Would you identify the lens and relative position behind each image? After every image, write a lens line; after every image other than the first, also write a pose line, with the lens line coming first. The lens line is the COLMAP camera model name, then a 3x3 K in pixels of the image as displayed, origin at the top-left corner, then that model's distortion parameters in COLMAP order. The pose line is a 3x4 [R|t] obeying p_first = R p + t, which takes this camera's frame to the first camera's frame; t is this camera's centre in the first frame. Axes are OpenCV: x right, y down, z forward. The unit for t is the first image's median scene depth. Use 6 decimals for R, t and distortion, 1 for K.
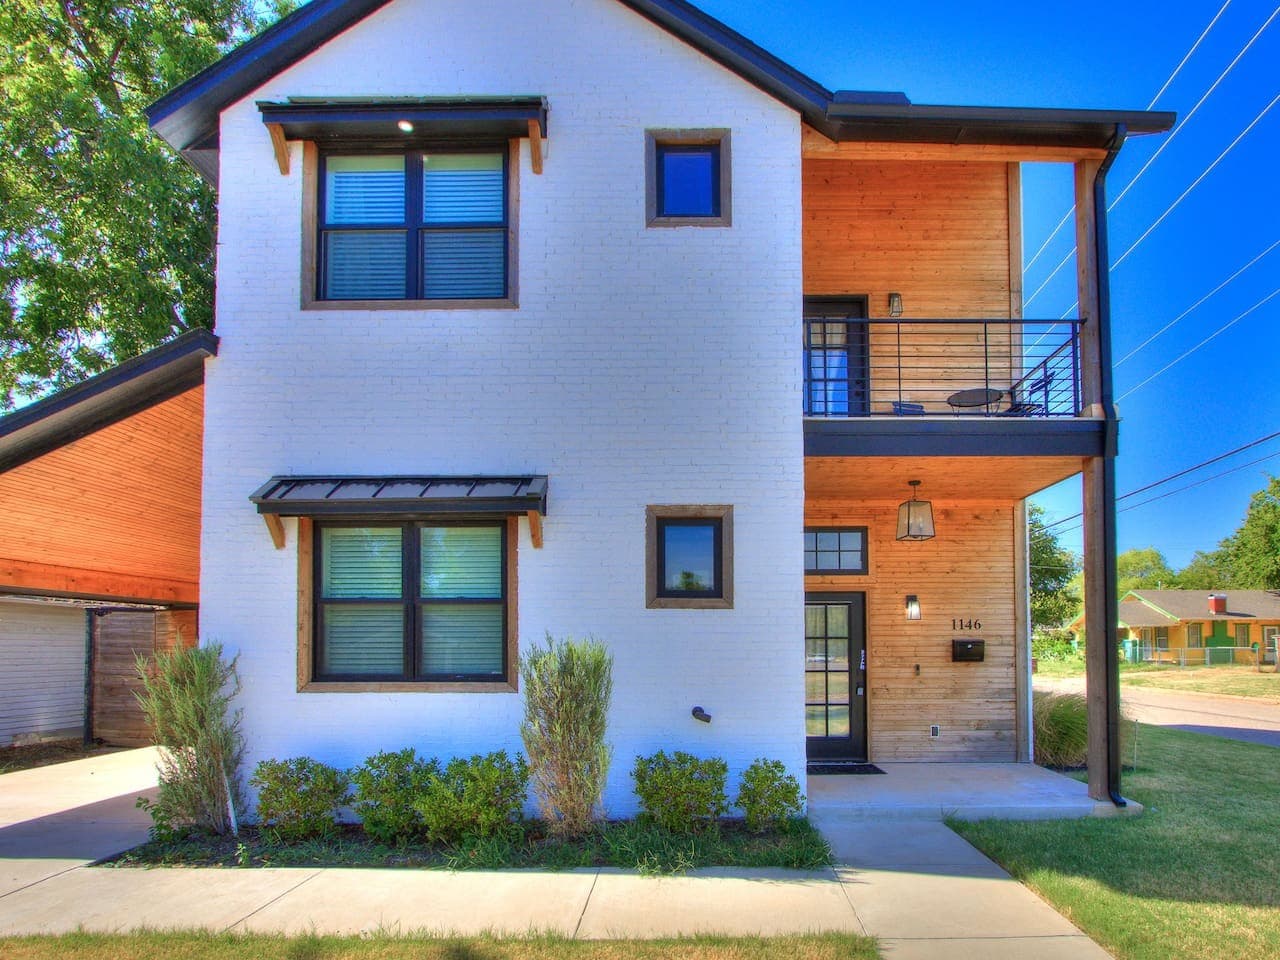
lens RADIAL K [[2214.8, 0, 640.0], [0, 2214.8, 480.0], [0, 0, 1]] dist [0.012508, -0.102106]
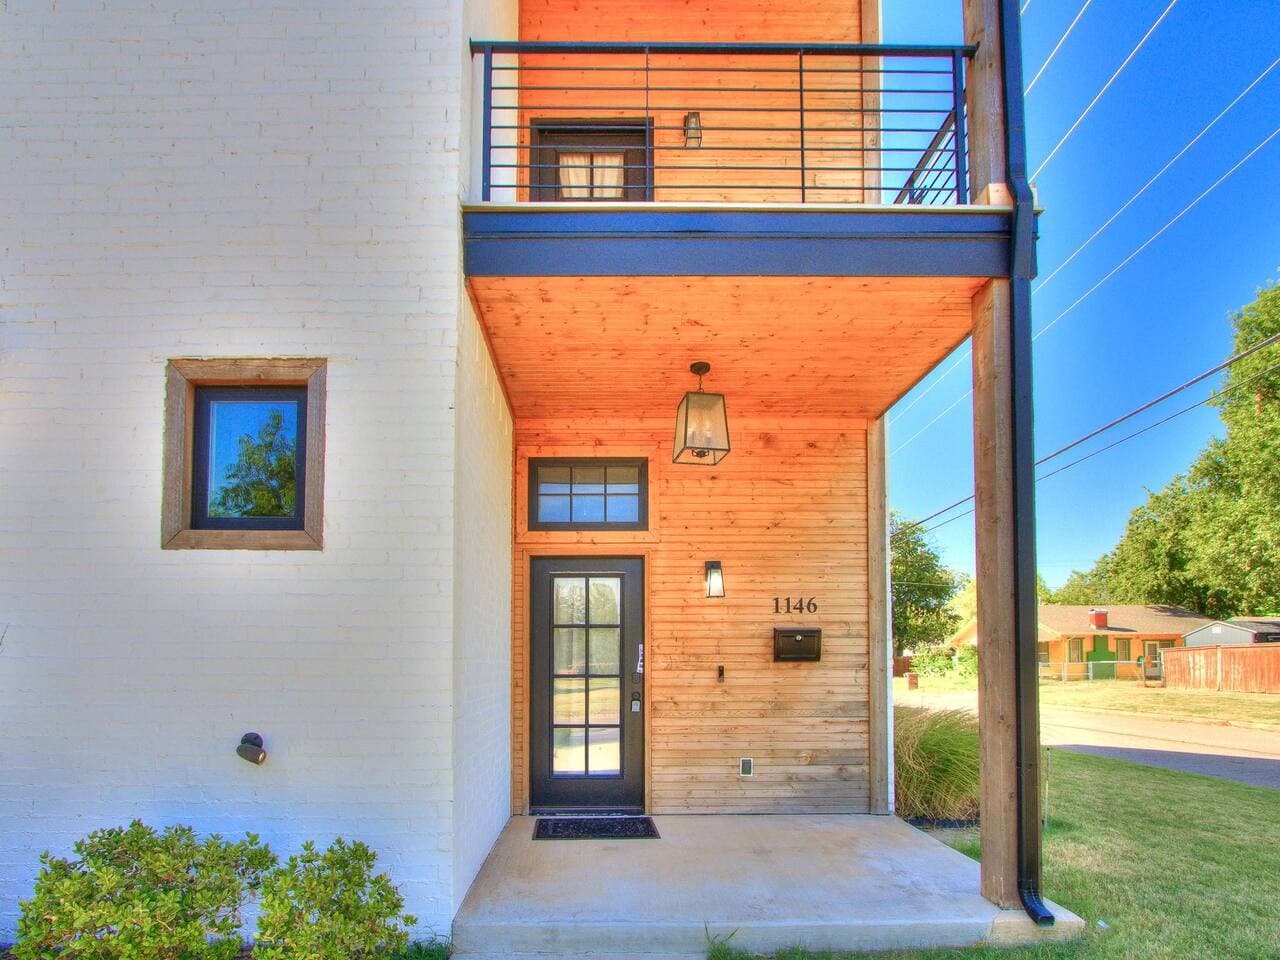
lens RADIAL K [[1979.5, 0, 640.0], [0, 1979.5, 480.0], [0, 0, 1]] dist [-0.036021, -0.009204]
pose [[0.999360, 0.005153, 0.035400, 0.079767], [-0.004475, 0.999806, -0.019199, 0.039246], [-0.035492, 0.019028, 0.999189, 0.409062]]
